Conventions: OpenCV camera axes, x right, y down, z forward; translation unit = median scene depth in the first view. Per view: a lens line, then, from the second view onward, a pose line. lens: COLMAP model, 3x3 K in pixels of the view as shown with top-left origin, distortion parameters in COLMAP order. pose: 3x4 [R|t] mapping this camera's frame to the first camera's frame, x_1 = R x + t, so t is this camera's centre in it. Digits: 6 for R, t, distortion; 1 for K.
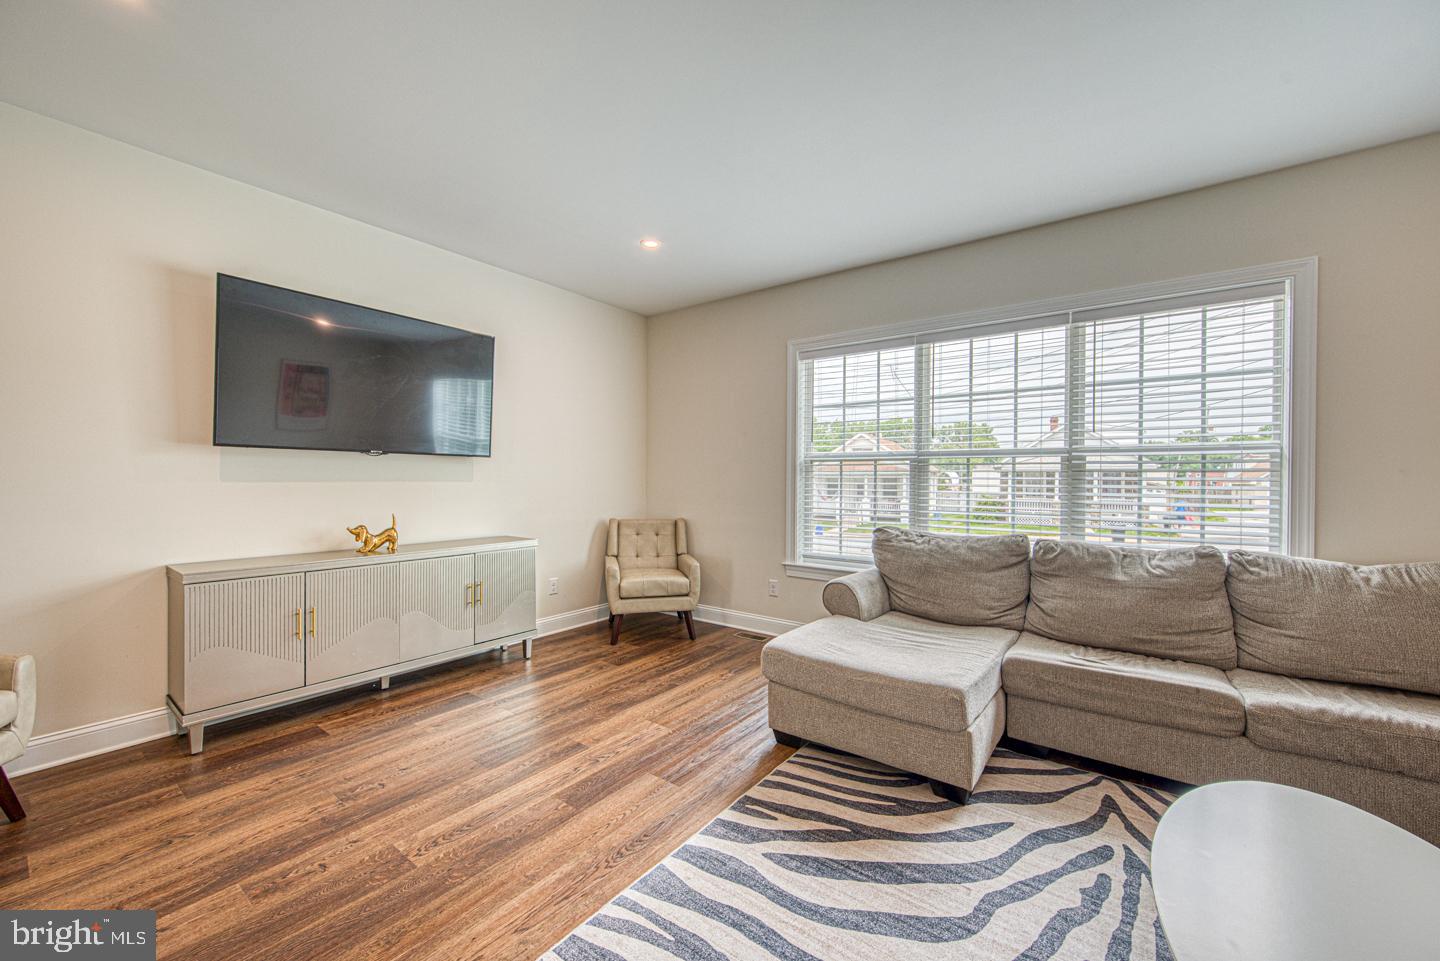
lens RADIAL K [[546.1, 0, 722.0], [0, 546.1, 481.0], [0, 0, 1]] dist [0.002968, -0.000109]
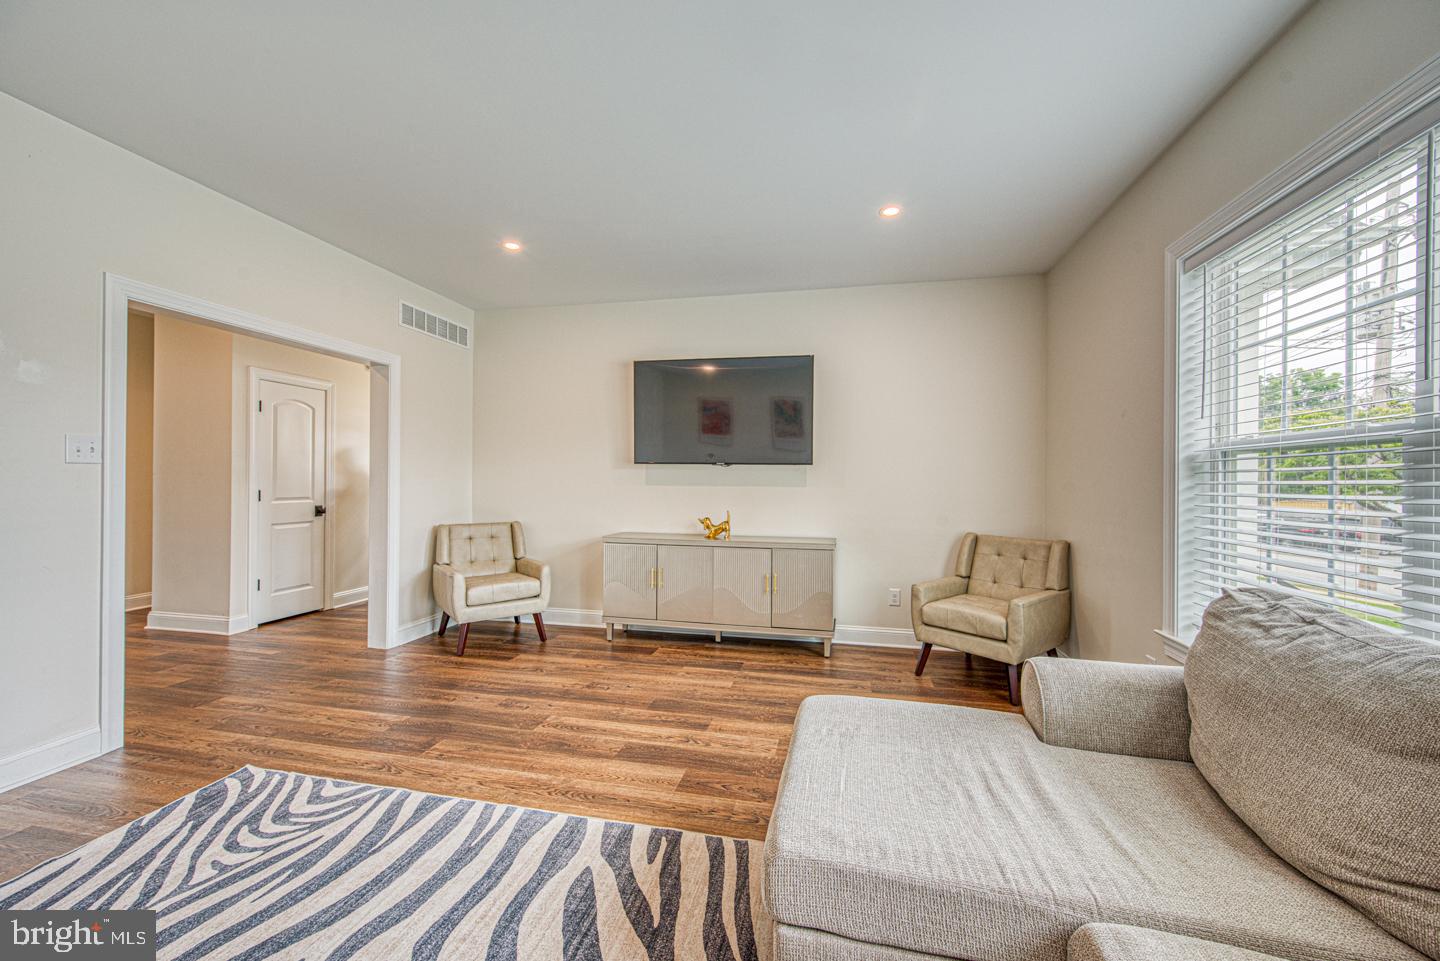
lens RADIAL K [[546.1, 0, 722.0], [0, 546.1, 481.0], [0, 0, 1]] dist [0.002968, -0.000109]
pose [[0.425705, -0.003712, -0.904854, 0.736166], [-0.008385, 0.999932, -0.008047, -0.000531], [0.904823, 0.011013, 0.425645, 0.549251]]
